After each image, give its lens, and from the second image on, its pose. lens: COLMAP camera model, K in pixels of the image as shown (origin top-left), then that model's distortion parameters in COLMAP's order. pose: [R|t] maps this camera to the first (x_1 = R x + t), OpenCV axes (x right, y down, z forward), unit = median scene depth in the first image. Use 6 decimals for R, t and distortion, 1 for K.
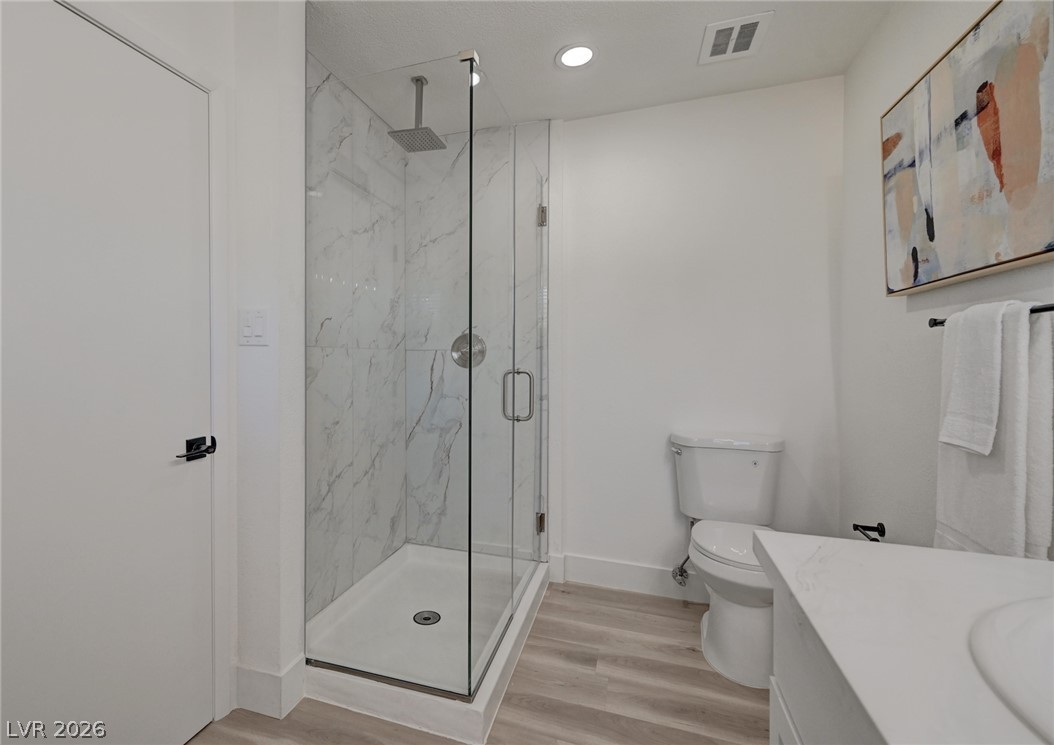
lens RADIAL K [[498.1, 0, 526.6], [0, 498.1, 374.0], [0, 0, 1]] dist [0.008797, -0.000420]
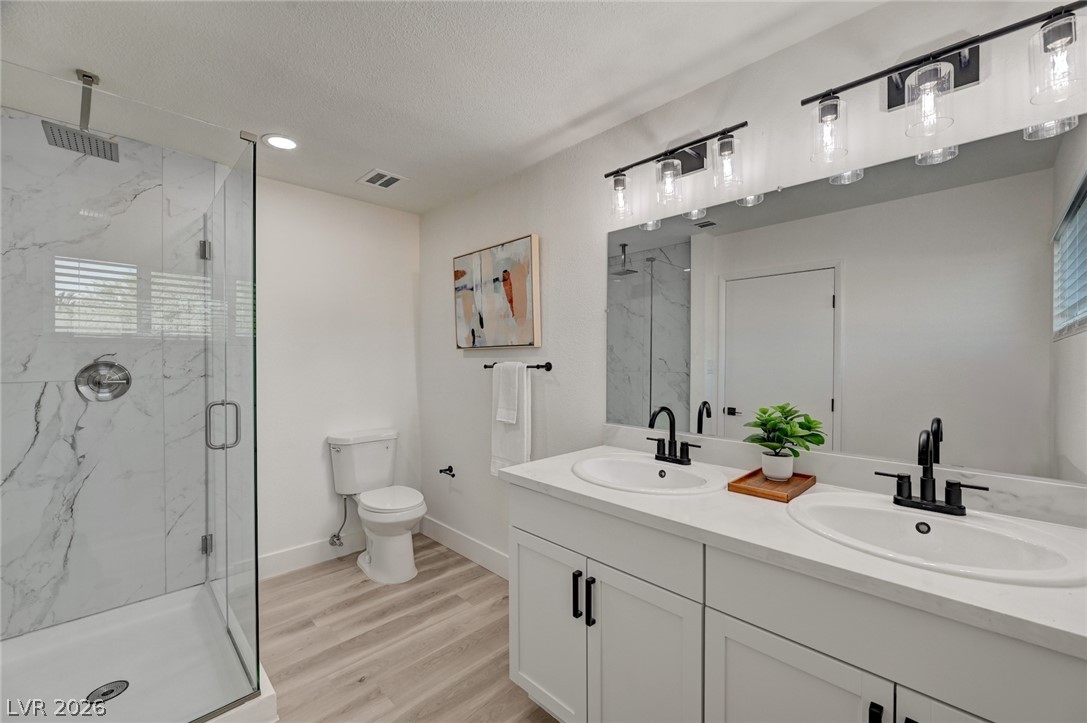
lens RADIAL K [[437.4, 0, 542.6], [0, 437.4, 361.4], [0, 0, 1]] dist [-0.000699, -0.000286]
pose [[0.420218, -0.004075, 0.907414, -0.705454], [0.013013, 0.999914, -0.001536, -0.100936], [-0.907330, 0.012454, 0.420235, -0.031031]]
